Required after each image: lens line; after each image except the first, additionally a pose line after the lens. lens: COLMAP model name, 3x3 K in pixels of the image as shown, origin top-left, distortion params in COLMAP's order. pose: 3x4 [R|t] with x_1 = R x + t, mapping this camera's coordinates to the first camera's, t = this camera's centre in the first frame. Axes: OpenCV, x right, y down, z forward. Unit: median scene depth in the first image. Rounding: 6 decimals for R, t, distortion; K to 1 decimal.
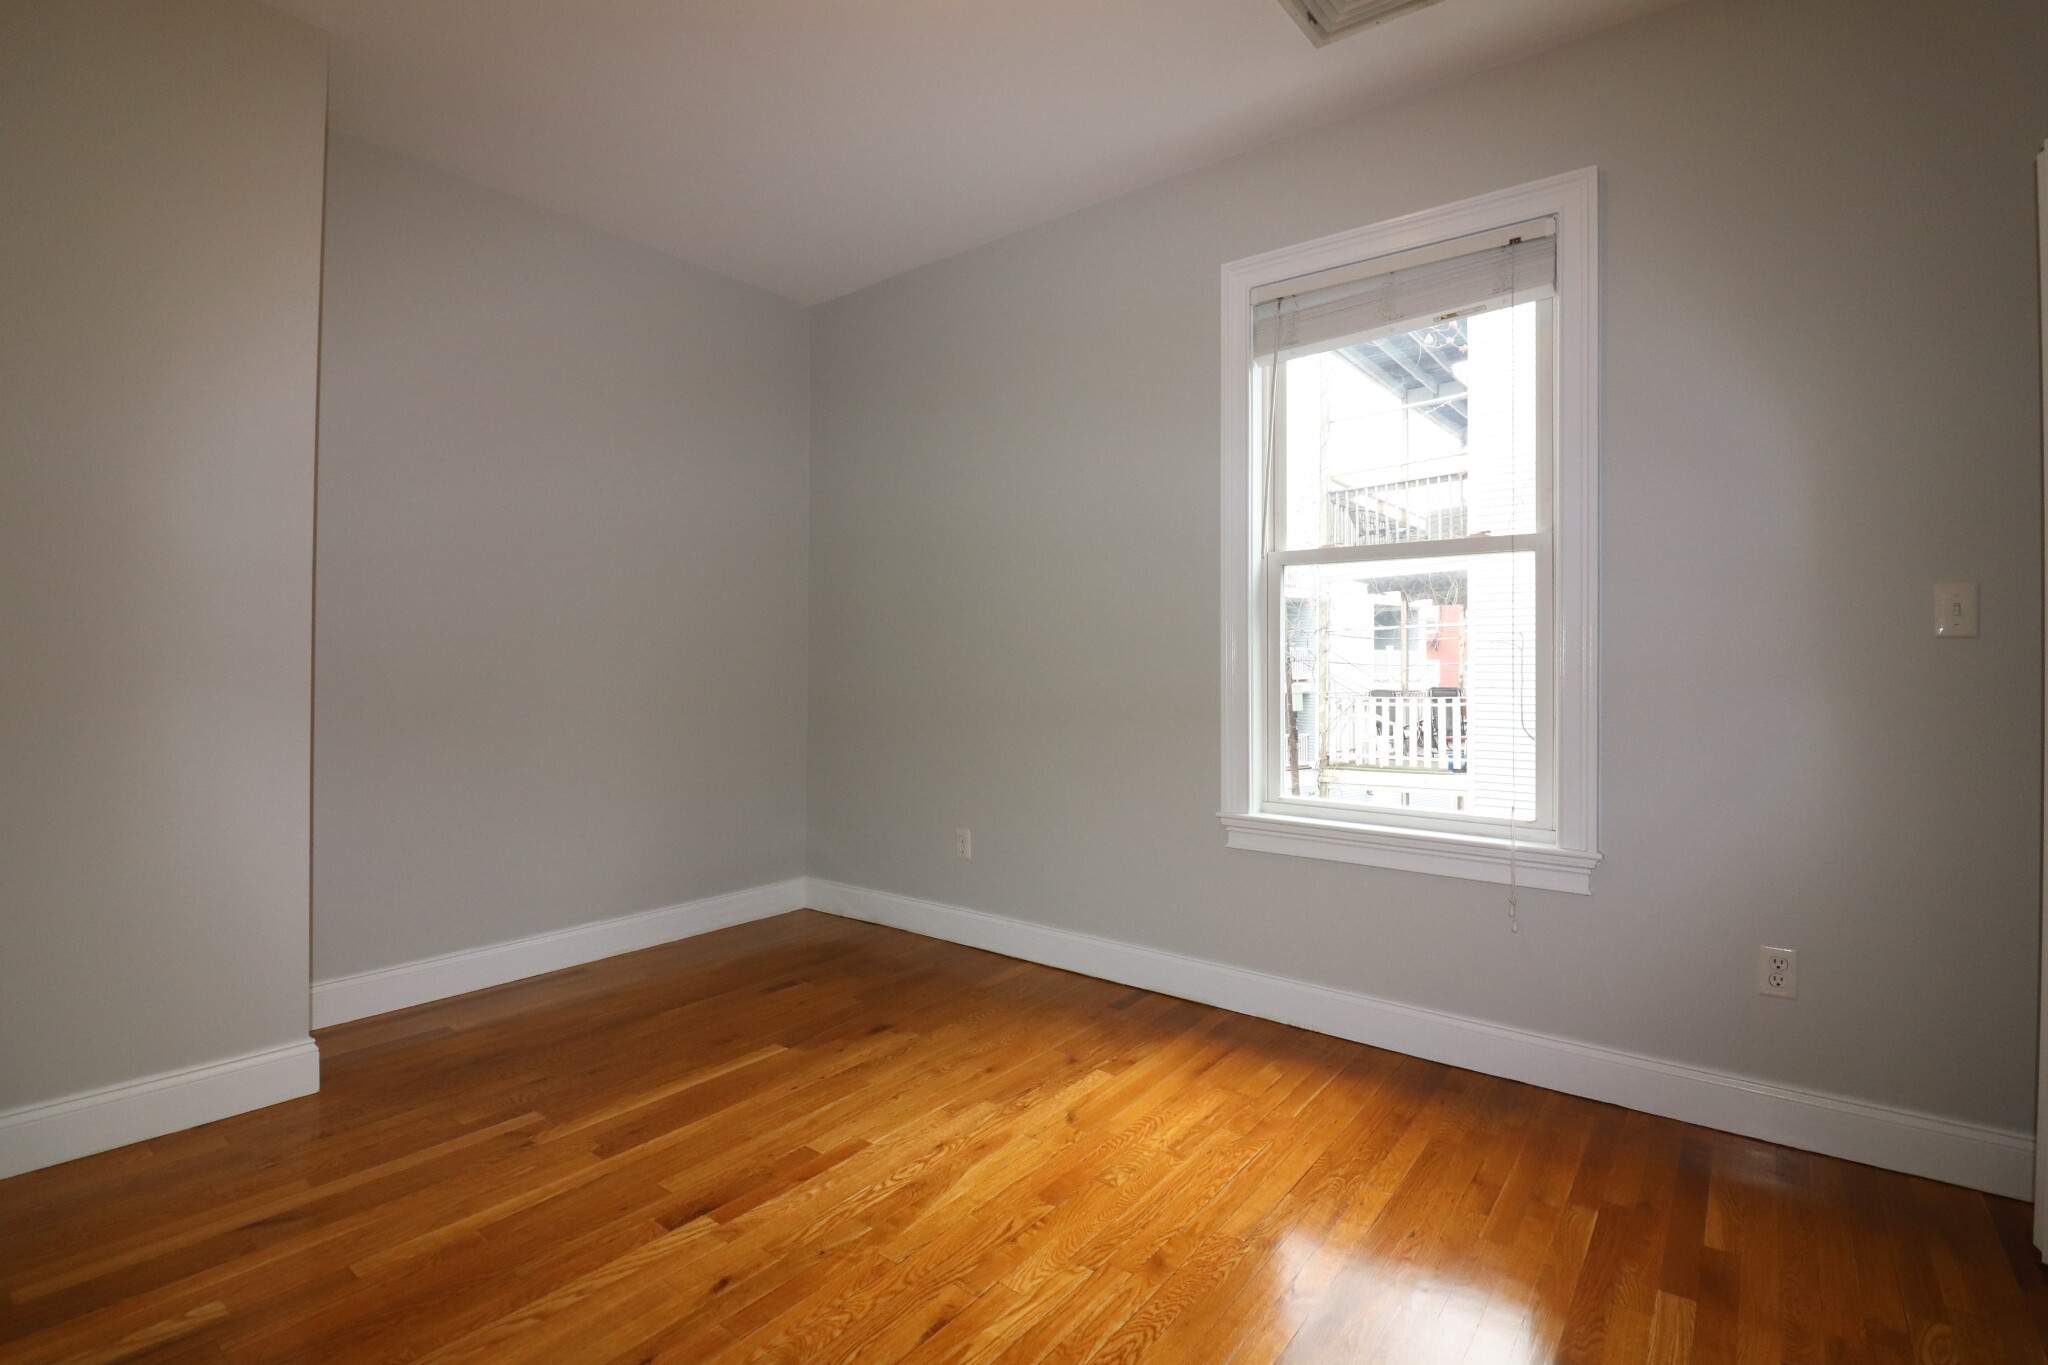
lens RADIAL K [[950.5, 0, 983.2], [0, 950.5, 668.1], [0, 0, 1]] dist [-0.002525, -0.007805]
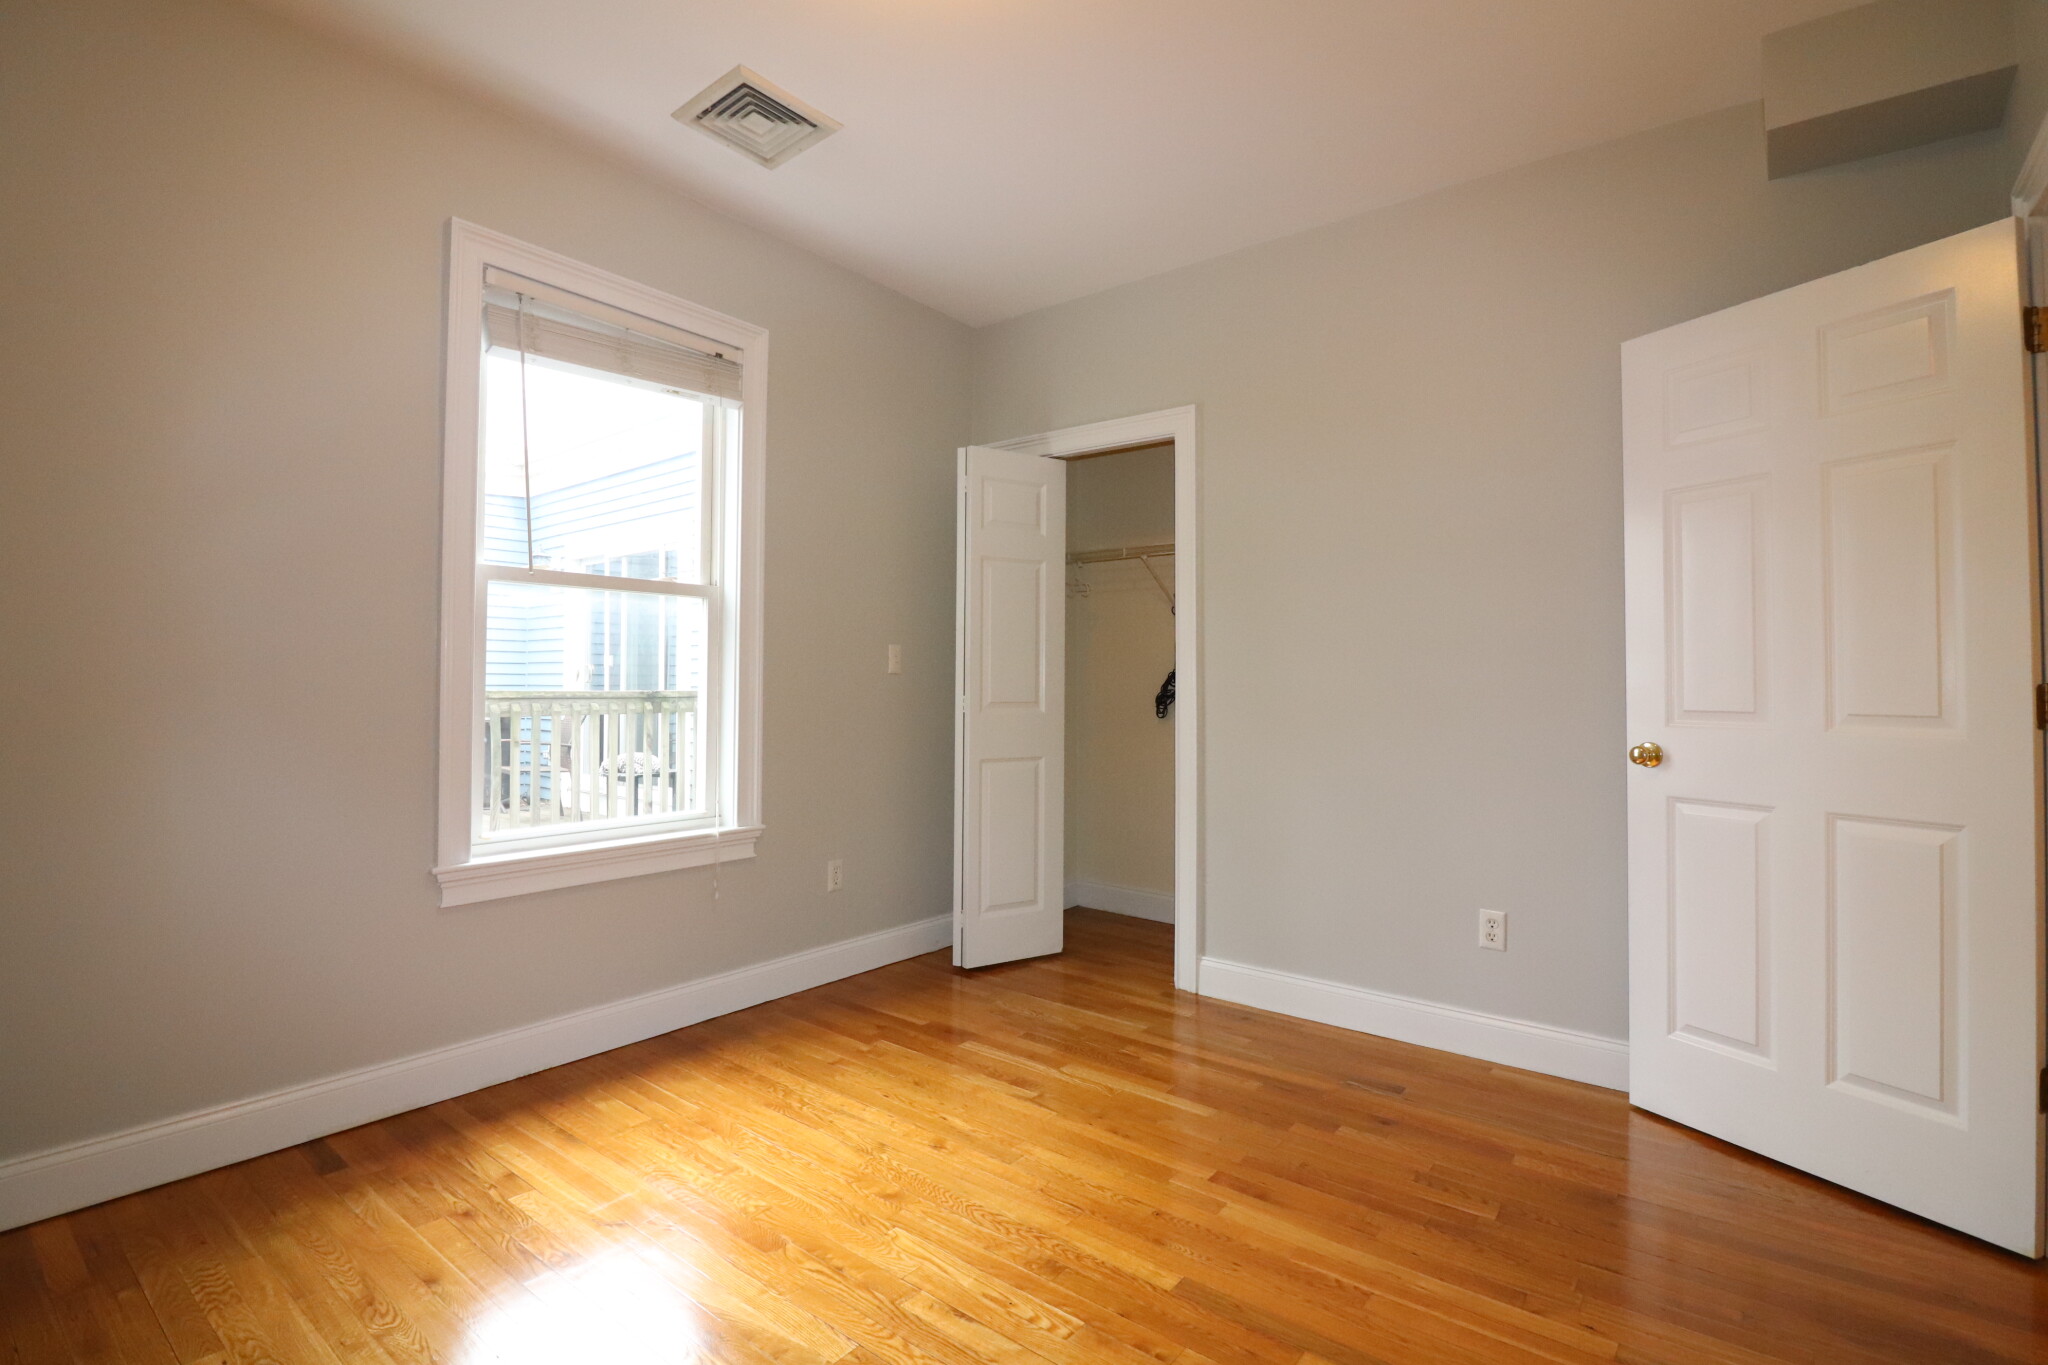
lens RADIAL K [[950.5, 0, 1042.0], [0, 950.5, 679.5], [0, 0, 1]] dist [-0.002525, -0.007805]
pose [[-0.016497, 0.001502, 0.999863, -0.717835], [0.000990, 0.999998, -0.001486, -0.014075], [-0.999863, 0.000965, -0.016499, 0.588897]]
